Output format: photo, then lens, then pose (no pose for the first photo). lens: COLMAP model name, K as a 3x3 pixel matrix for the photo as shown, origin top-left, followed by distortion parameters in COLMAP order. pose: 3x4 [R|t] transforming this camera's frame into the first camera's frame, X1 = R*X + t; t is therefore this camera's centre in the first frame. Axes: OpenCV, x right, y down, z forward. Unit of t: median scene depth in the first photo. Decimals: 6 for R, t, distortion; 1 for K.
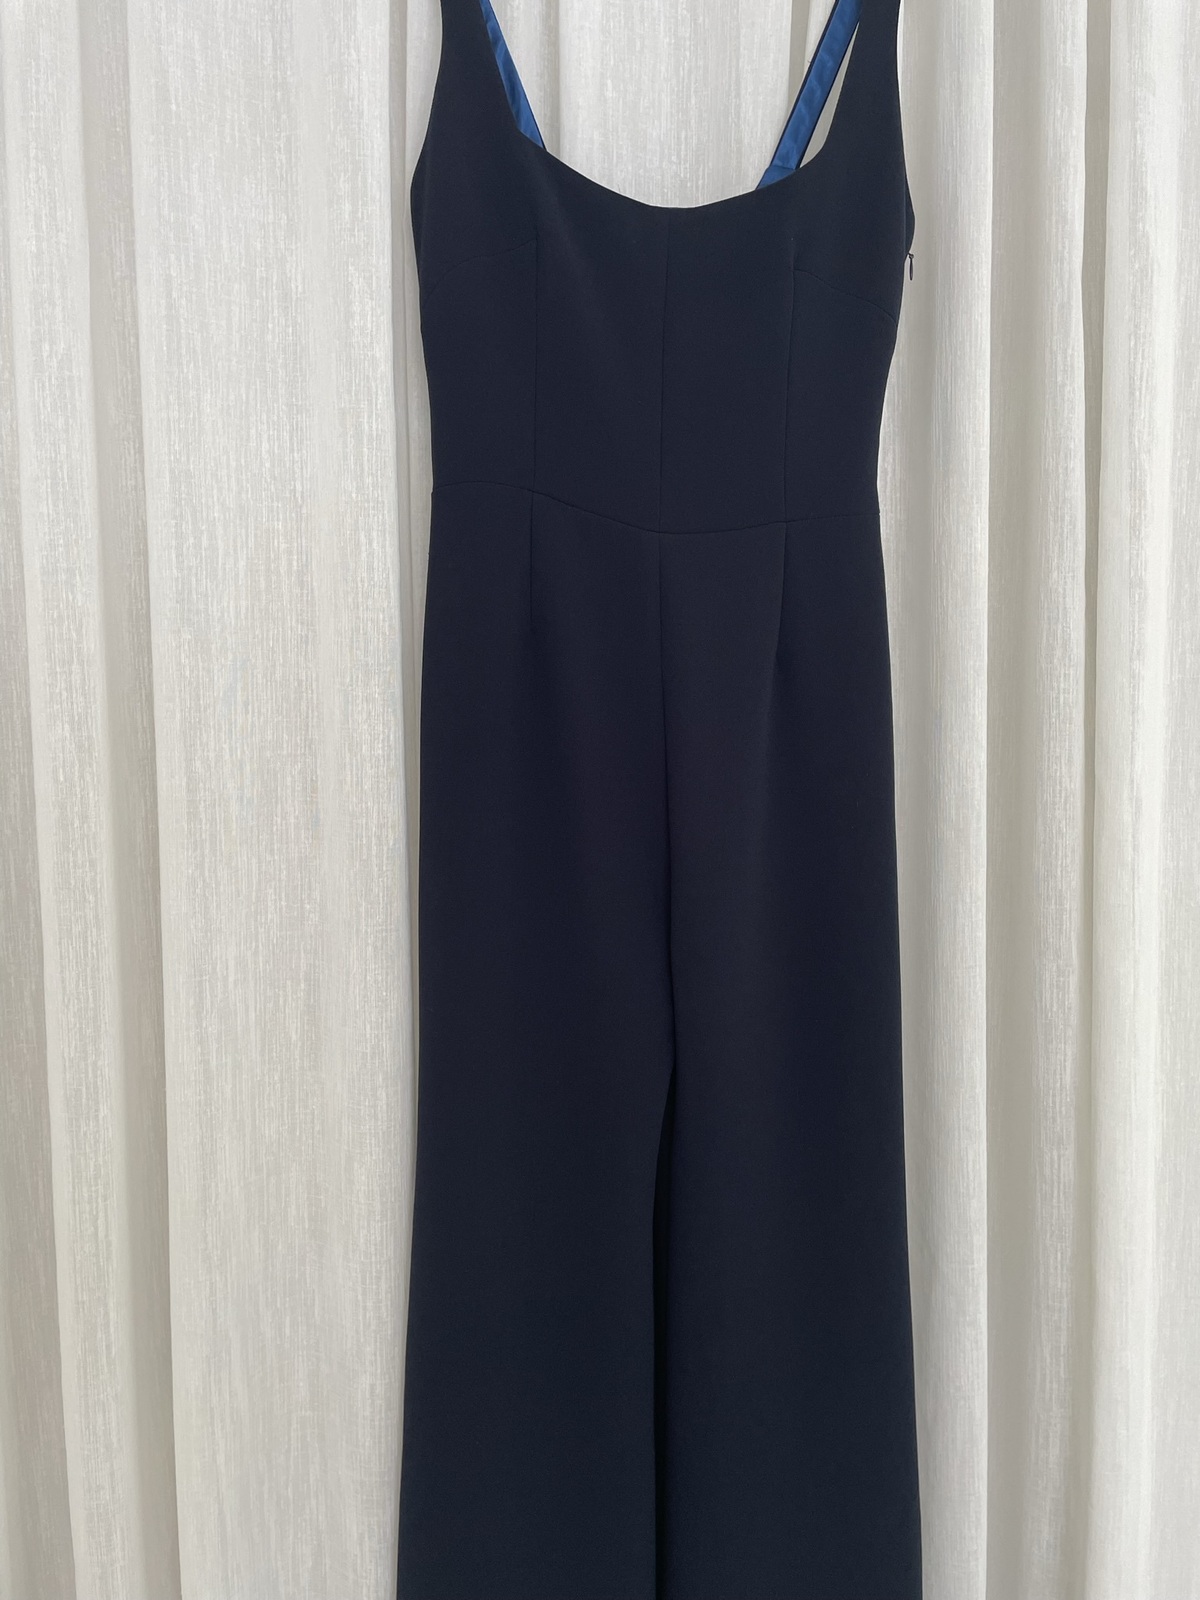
lens RADIAL K [[1260.7, 0, 600.0], [0, 1260.7, 800.0], [0, 0, 1]] dist [0.143562, -0.174992]
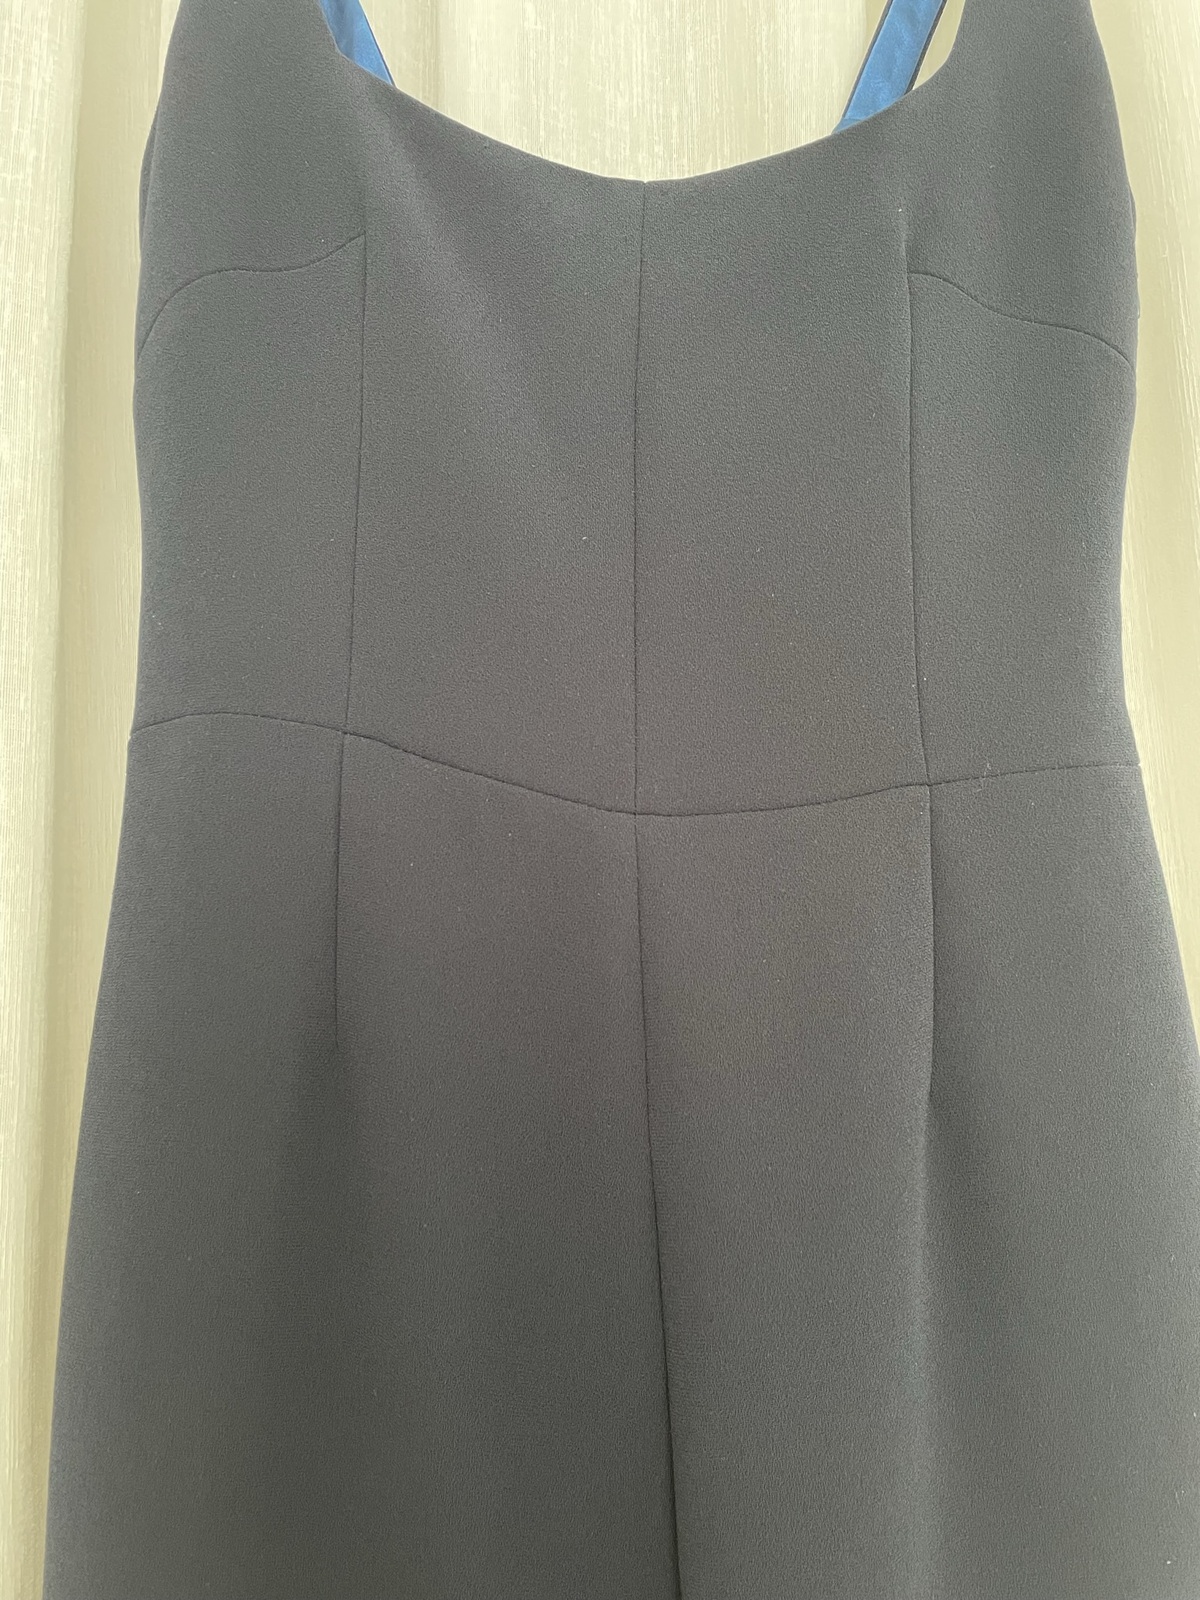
lens RADIAL K [[1260.7, 0, 600.0], [0, 1260.7, 800.0], [0, 0, 1]] dist [0.143562, -0.174992]
pose [[0.998427, -0.027474, -0.048872, 0.049703], [0.015652, 0.973633, -0.227583, -0.104056], [0.053836, 0.226460, 0.972532, 0.513402]]
